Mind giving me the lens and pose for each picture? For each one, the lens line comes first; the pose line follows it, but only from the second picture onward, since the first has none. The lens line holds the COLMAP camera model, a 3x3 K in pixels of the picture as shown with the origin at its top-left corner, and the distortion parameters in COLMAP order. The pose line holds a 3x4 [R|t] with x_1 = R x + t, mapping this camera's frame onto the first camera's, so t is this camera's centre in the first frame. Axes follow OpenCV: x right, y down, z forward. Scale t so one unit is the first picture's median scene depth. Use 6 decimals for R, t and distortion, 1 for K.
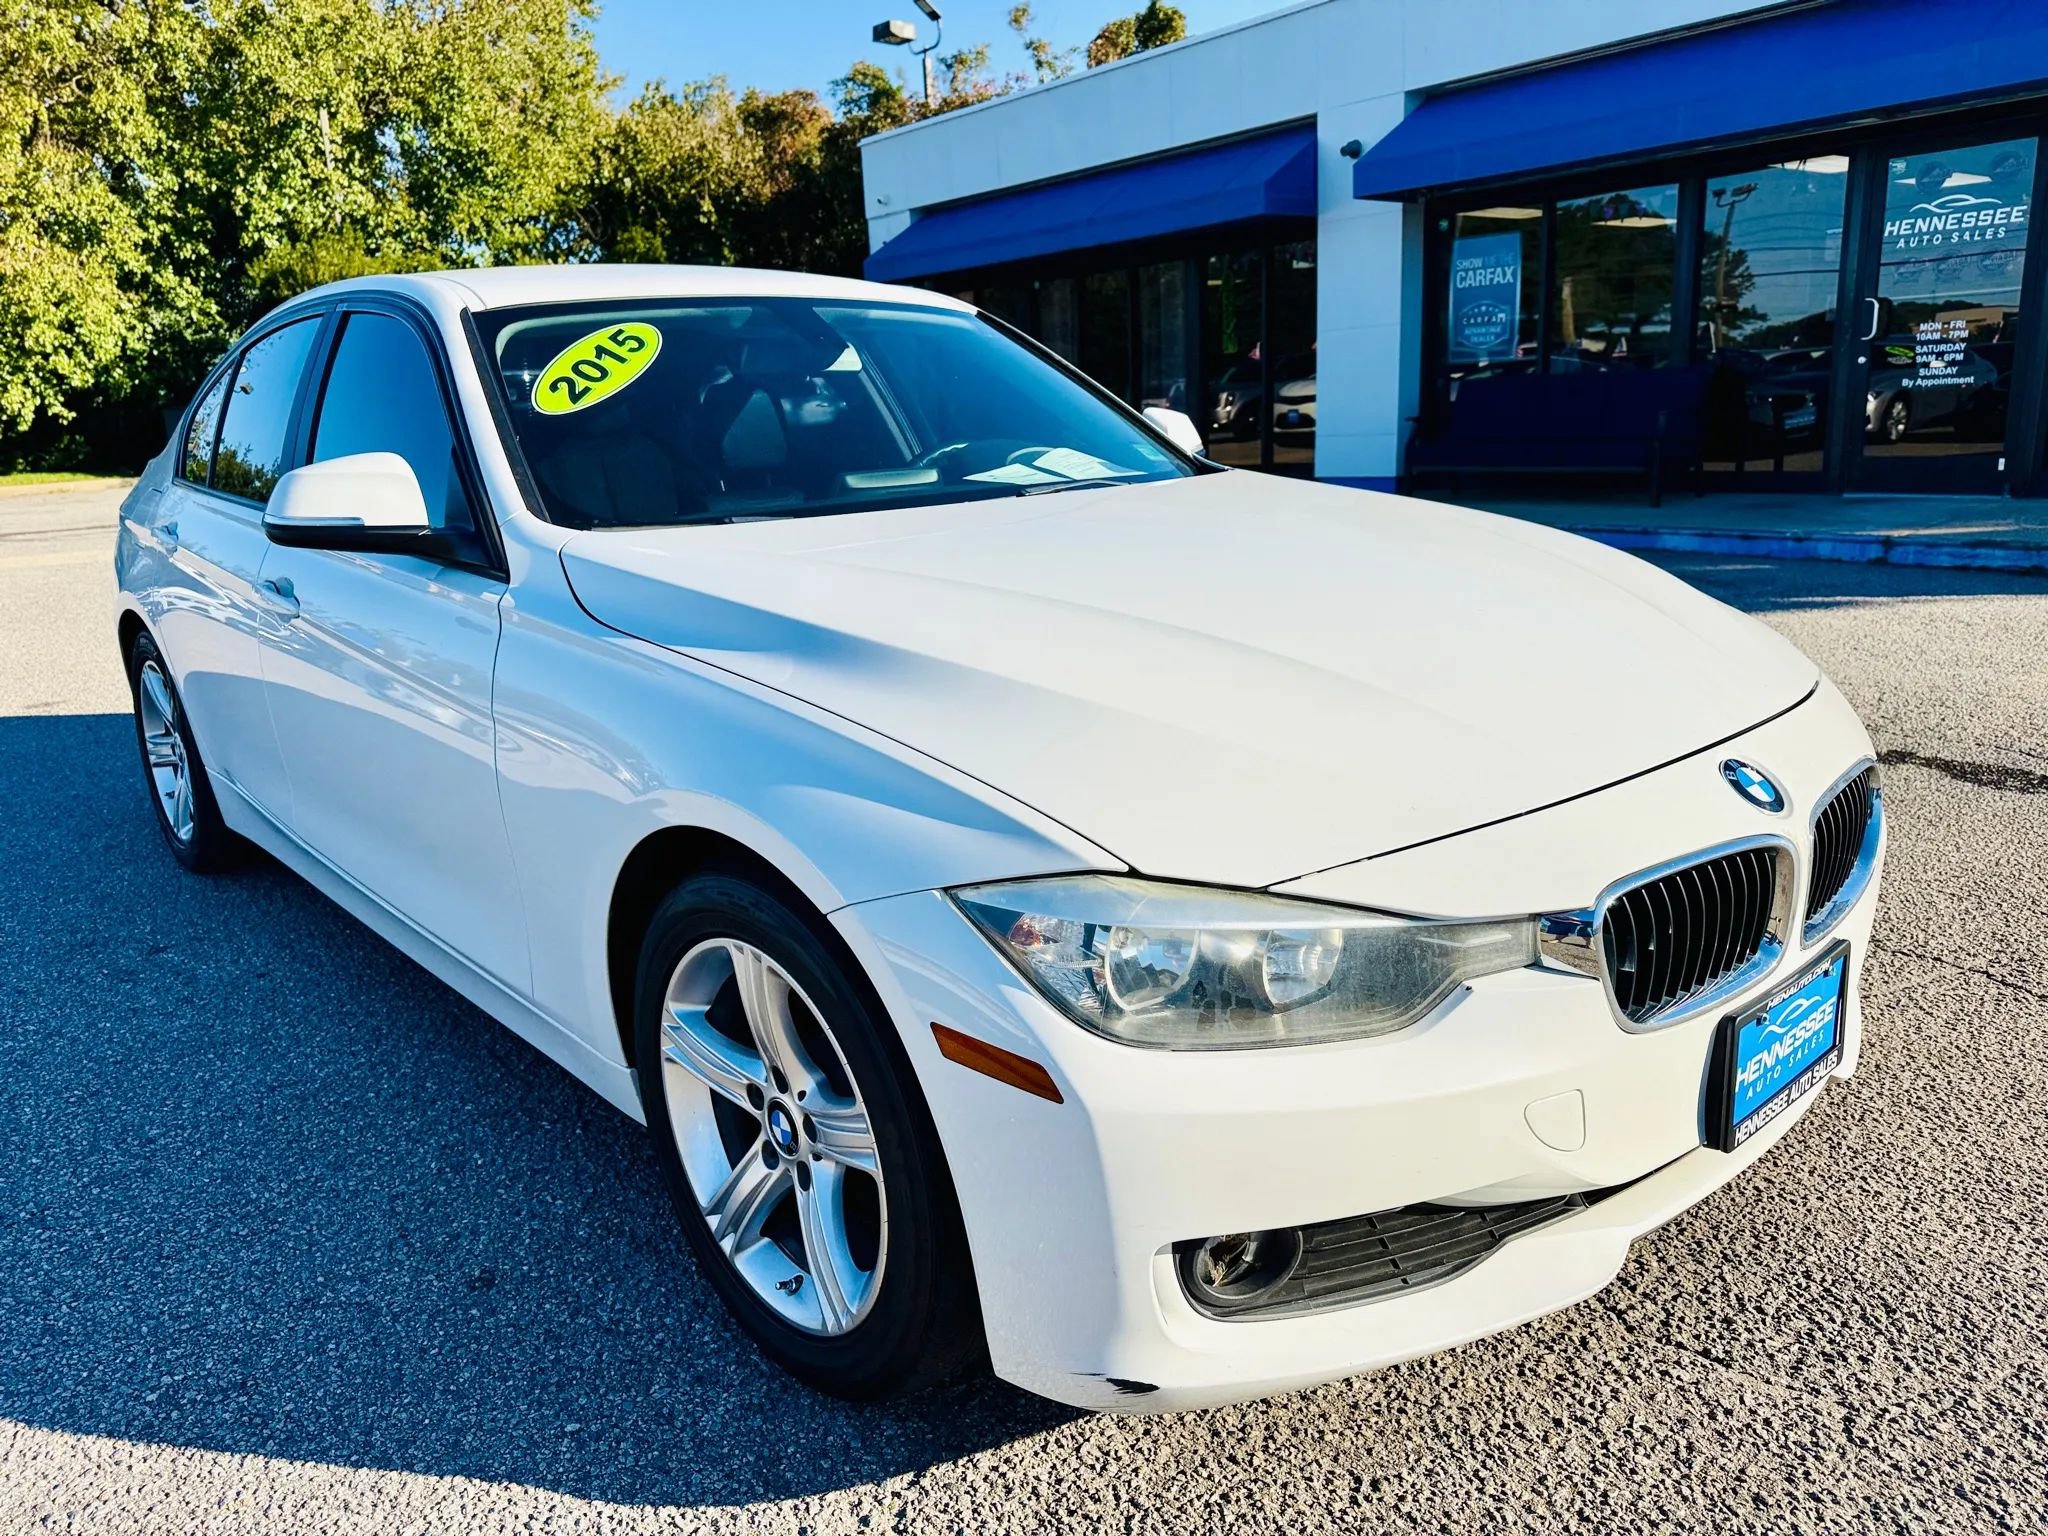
lens RADIAL K [[1454.6, 0, 1026.8], [0, 1454.6, 765.1], [0, 0, 1]] dist [0.021757, -0.026128]
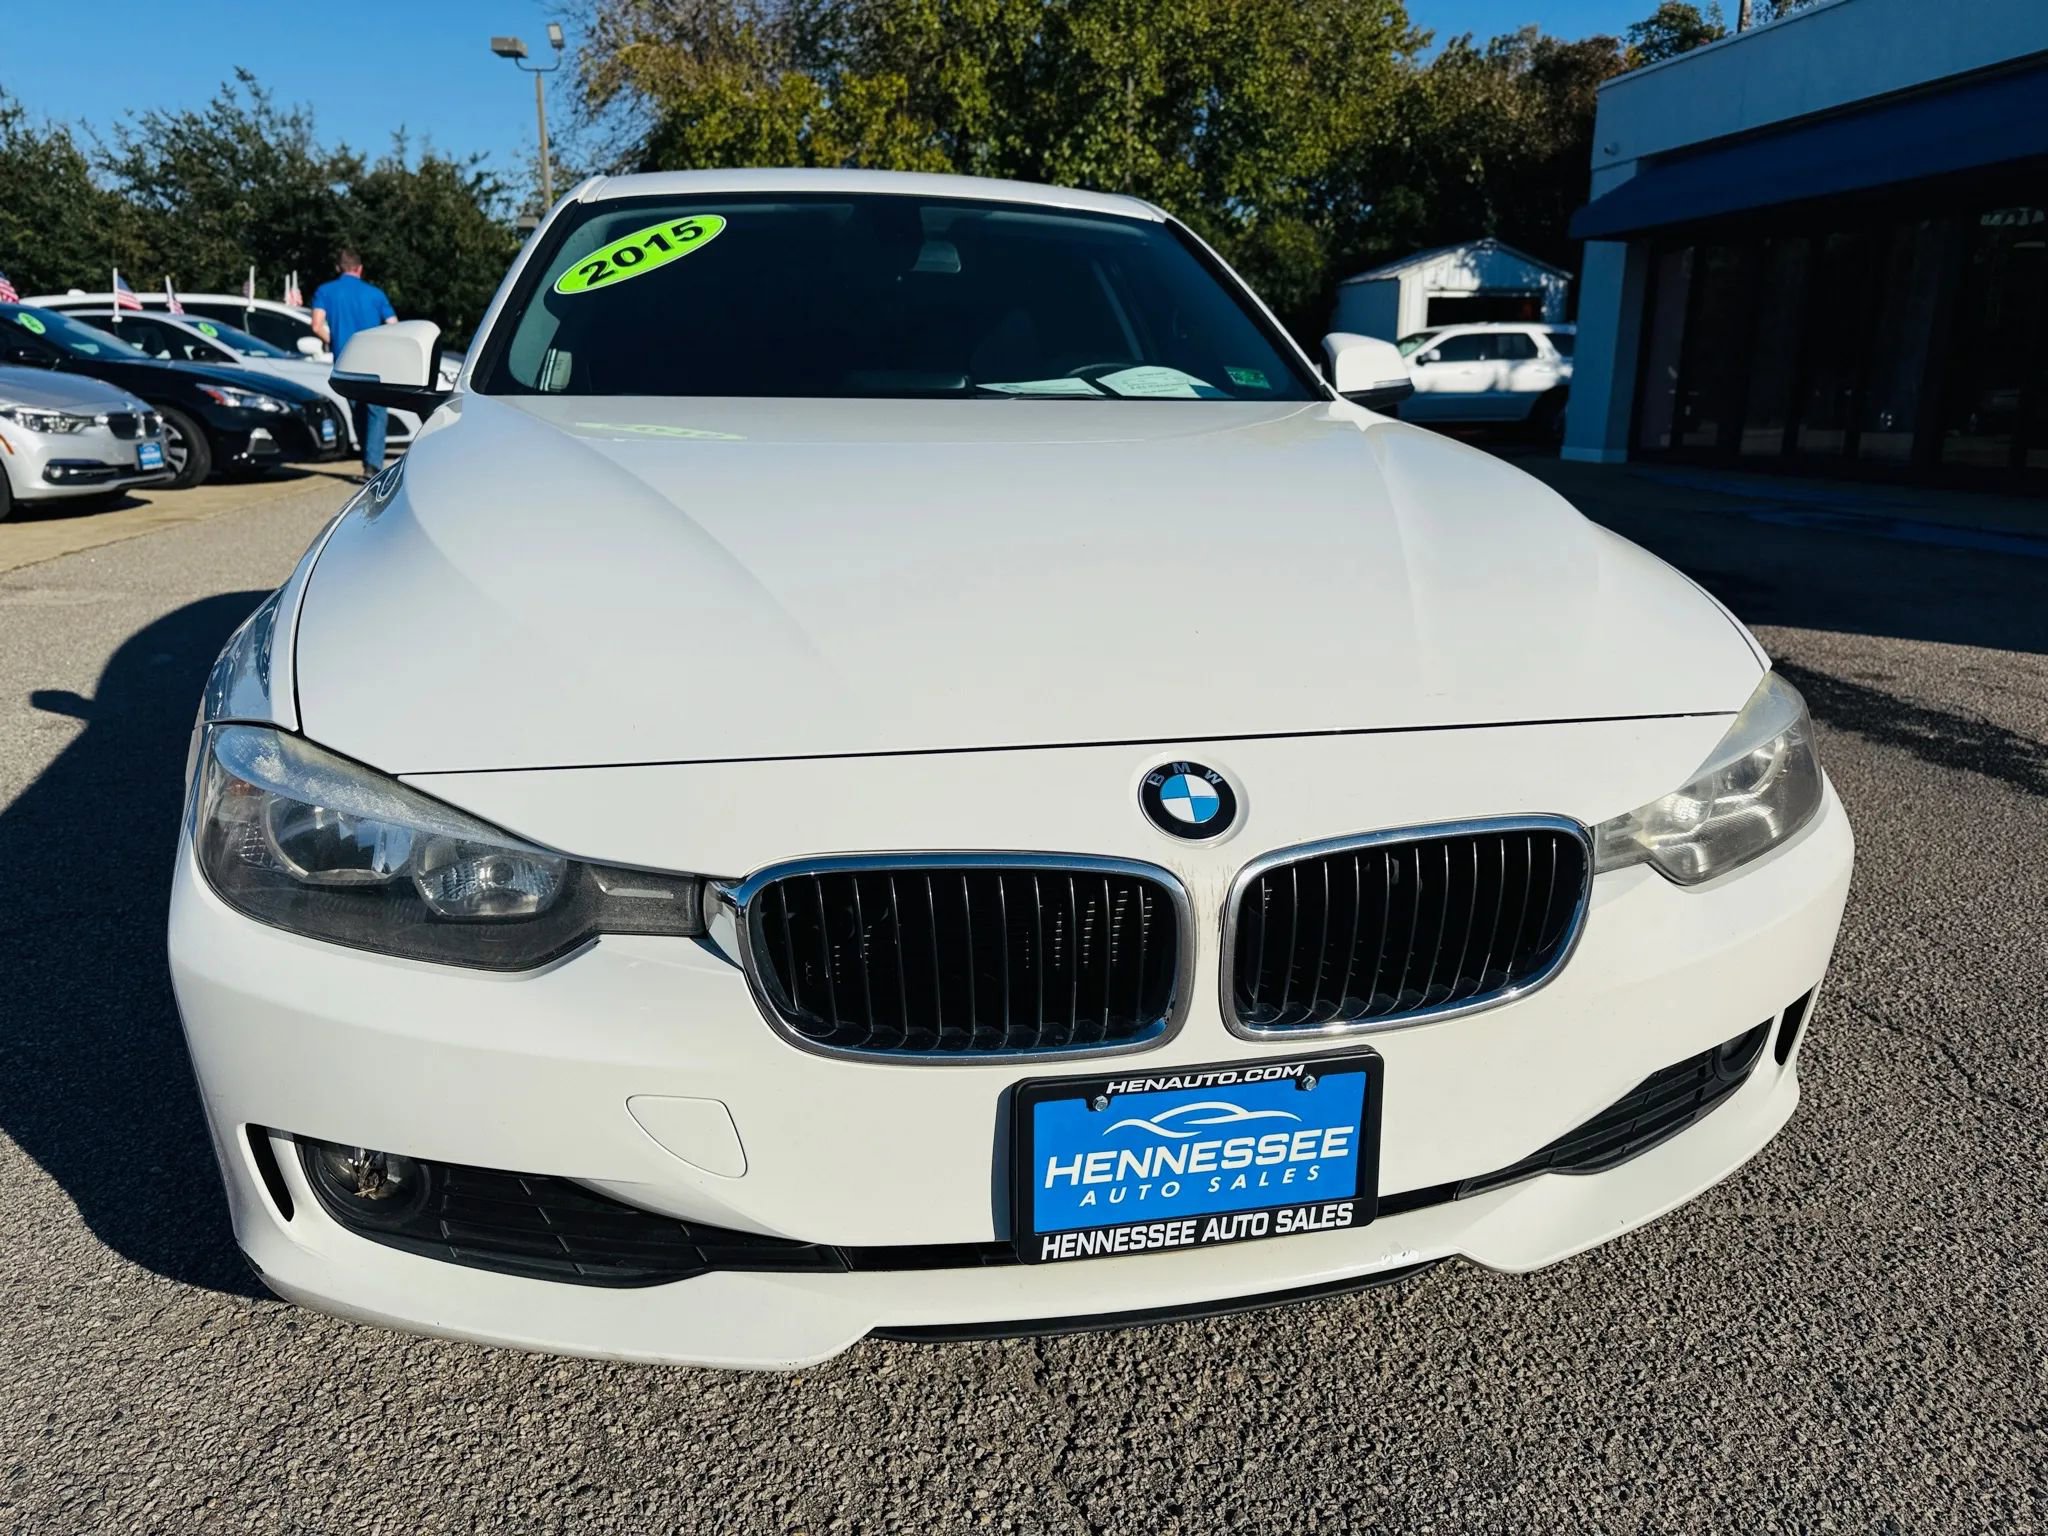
lens RADIAL K [[1454.6, 0, 1038.1], [0, 1454.6, 771.8], [0, 0, 1]] dist [0.021757, -0.026128]
pose [[0.871465, 0.178640, -0.456767, 0.047011], [-0.167599, 0.983712, 0.064966, -0.002132], [0.460933, 0.019938, 0.887211, 0.019724]]
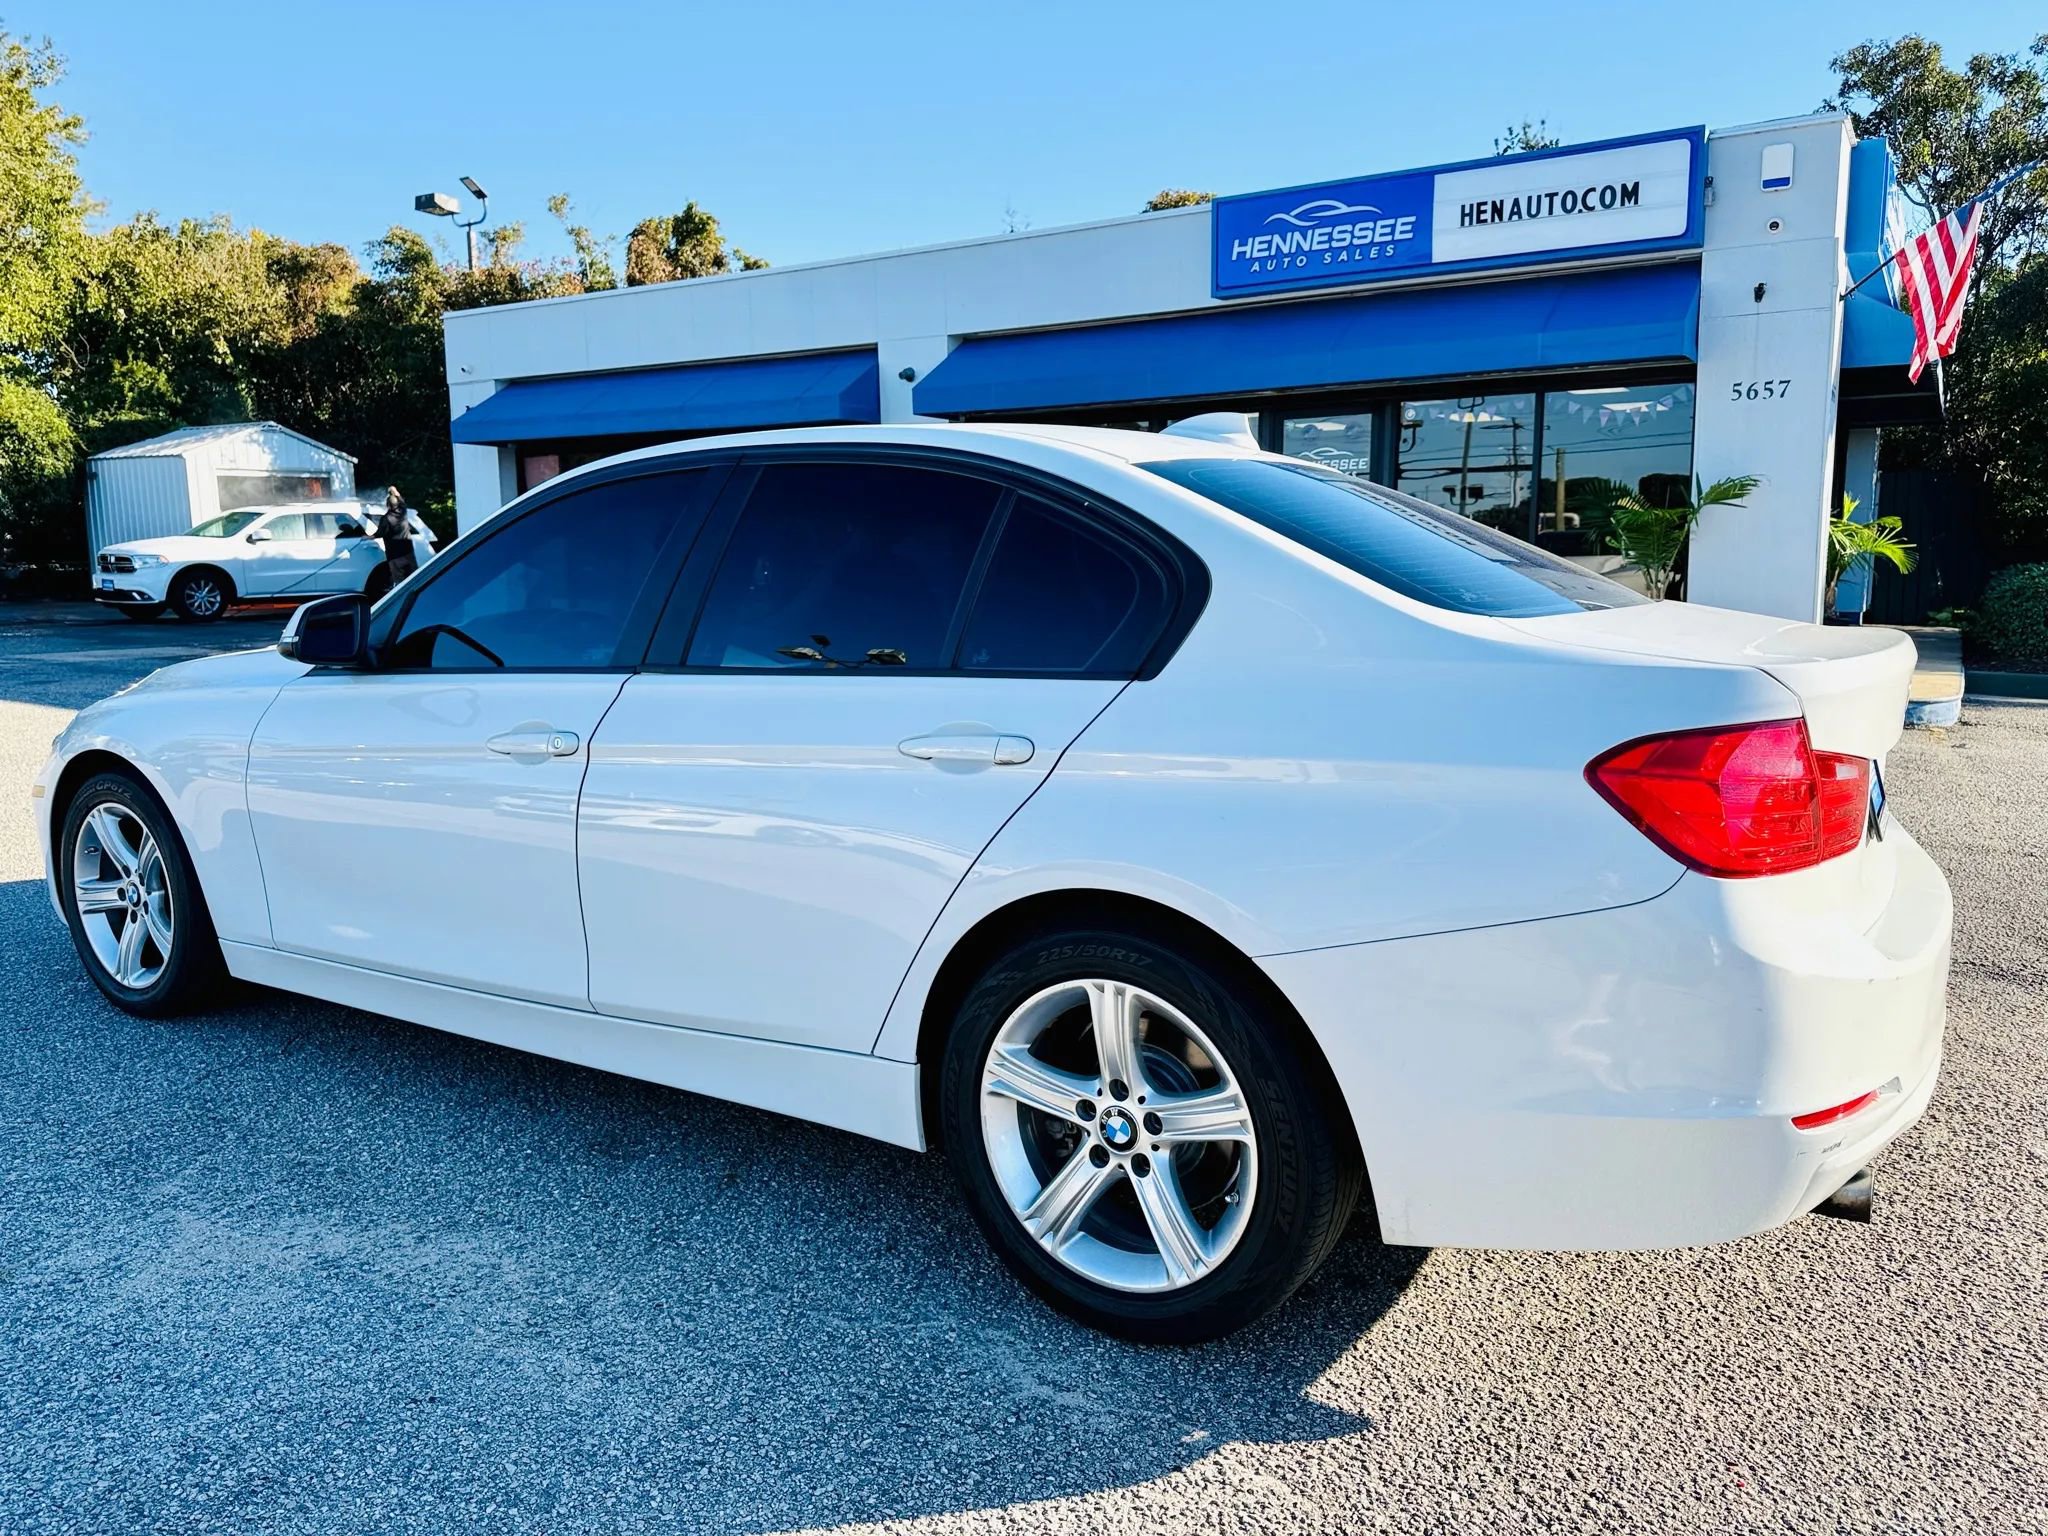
lens RADIAL K [[1454.6, 0, 1025.9], [0, 1454.6, 771.4], [0, 0, 1]] dist [0.021757, -0.026128]
pose [[0.944571, -0.008994, 0.328183, -0.040049], [0.042689, 0.994503, -0.095611, 0.018010], [-0.325519, 0.104321, 0.939763, -0.073255]]
